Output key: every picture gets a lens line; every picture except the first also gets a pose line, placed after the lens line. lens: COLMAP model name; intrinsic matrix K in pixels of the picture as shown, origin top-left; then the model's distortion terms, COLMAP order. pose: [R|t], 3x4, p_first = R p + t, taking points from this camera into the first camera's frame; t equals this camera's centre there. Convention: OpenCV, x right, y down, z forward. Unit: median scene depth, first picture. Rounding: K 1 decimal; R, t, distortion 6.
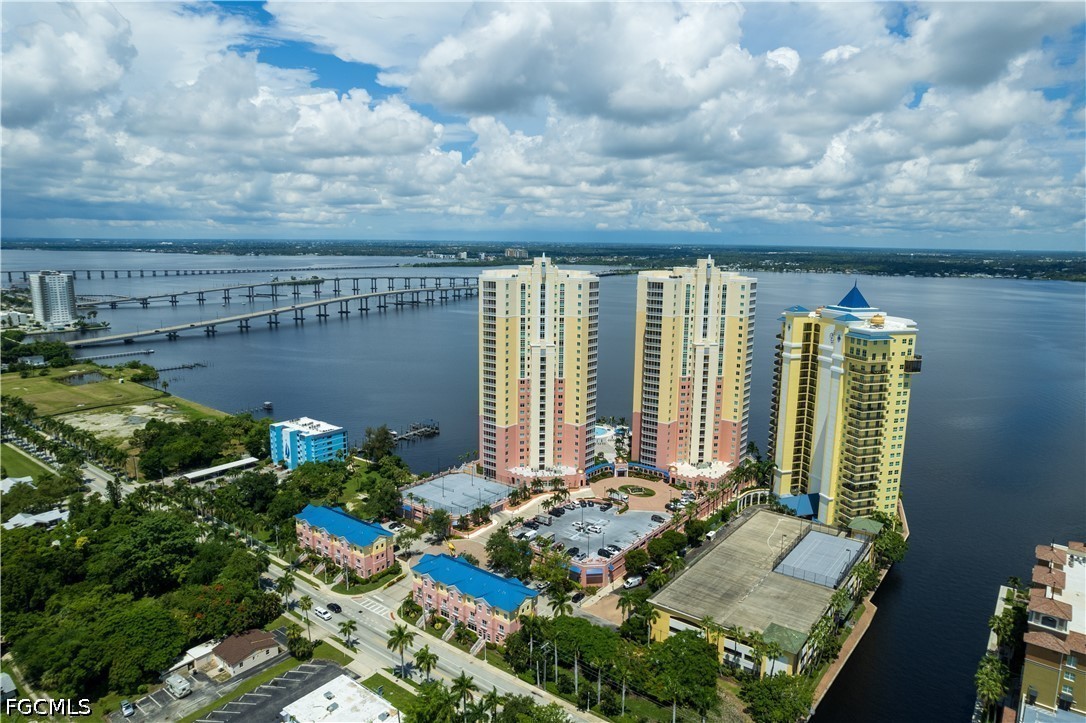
lens RADIAL K [[690.7, 0, 543.0], [0, 690.7, 361.5], [0, 0, 1]] dist [-0.068619, 0.055896]
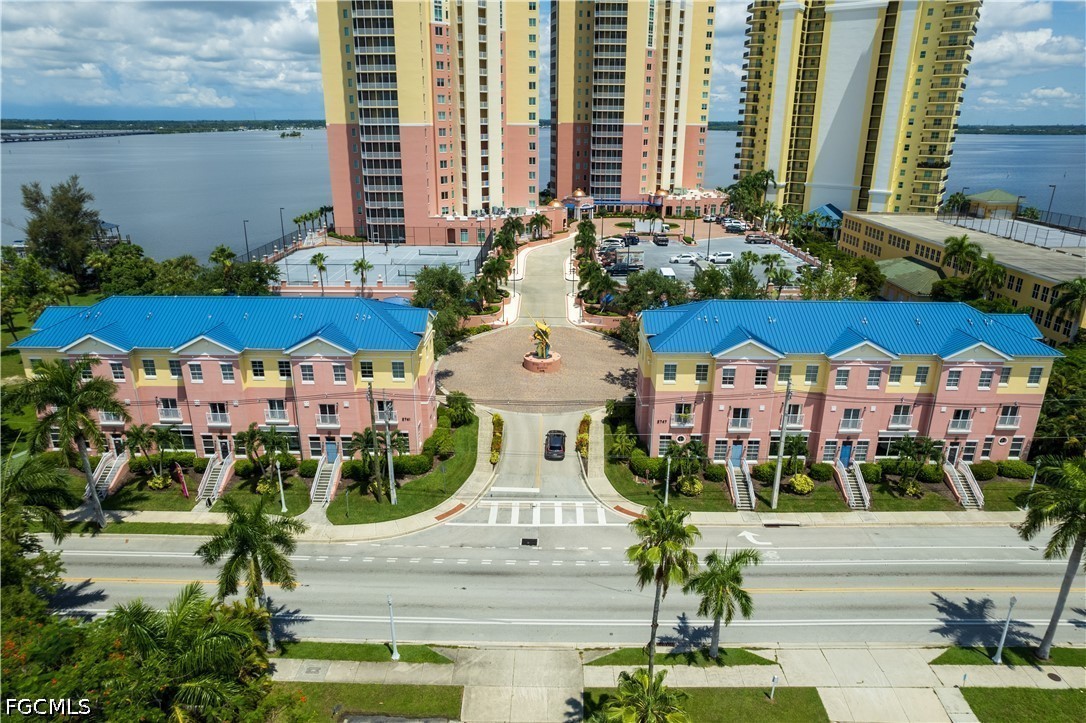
lens RADIAL K [[690.7, 0, 543.0], [0, 690.7, 361.5], [0, 0, 1]] dist [-0.068619, 0.055896]
pose [[0.797780, -0.206878, 0.566346, -0.286408], [0.109477, 0.973382, 0.201349, 0.165320], [-0.592926, -0.098631, 0.799193, 0.541482]]
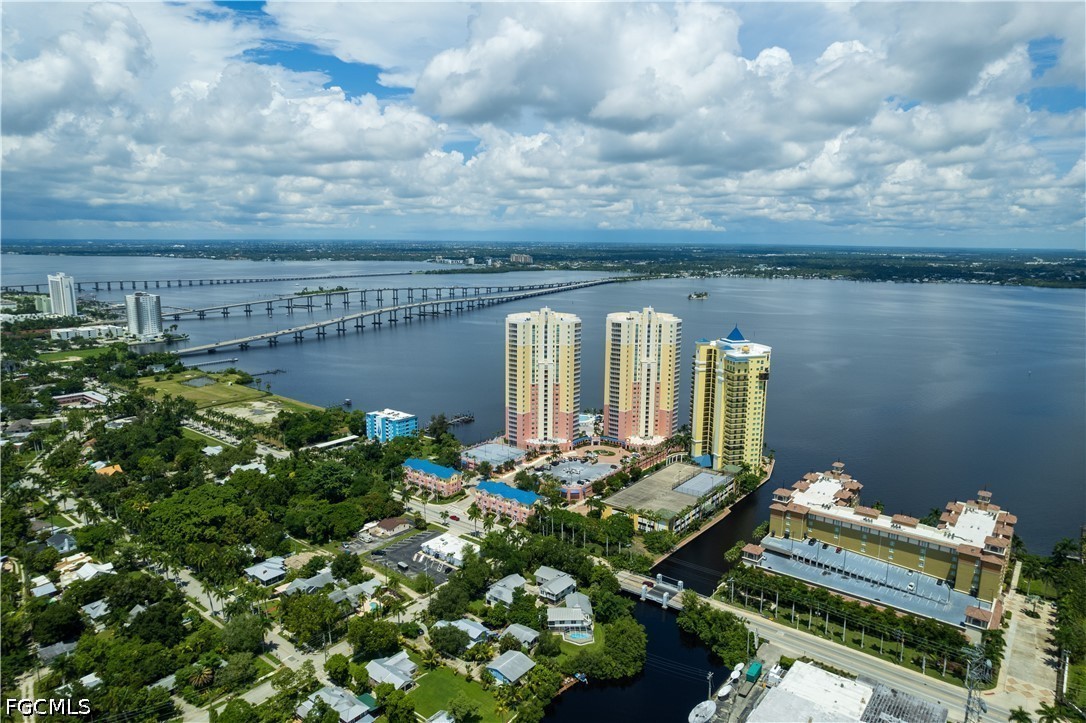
lens RADIAL K [[690.7, 0, 543.0], [0, 690.7, 361.5], [0, 0, 1]] dist [-0.068619, 0.055896]
pose [[0.999983, -0.001927, -0.005459, 0.001637], [0.001938, 0.999996, 0.002020, -0.028919], [0.005455, -0.002030, 0.999983, -0.594126]]
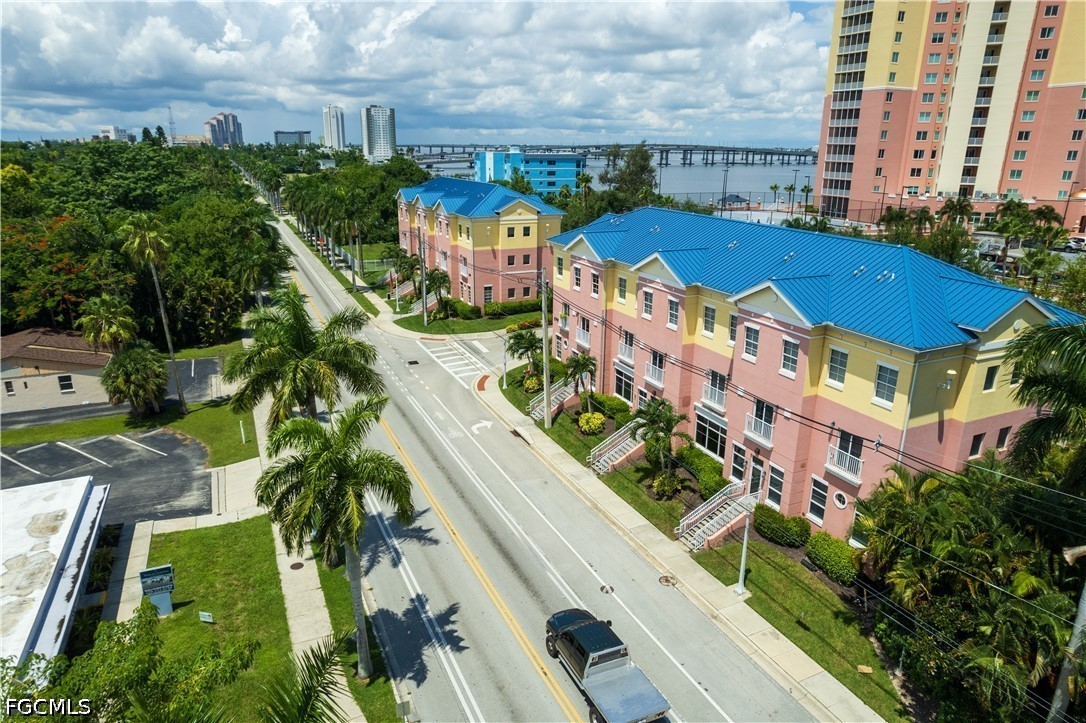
lens RADIAL K [[690.7, 0, 543.0], [0, 690.7, 361.5], [0, 0, 1]] dist [-0.068619, 0.055896]
pose [[0.887834, 0.135583, -0.439736, -0.035353], [-0.080479, 0.986630, 0.141718, 0.217183], [0.453072, -0.090433, 0.886875, 0.499660]]
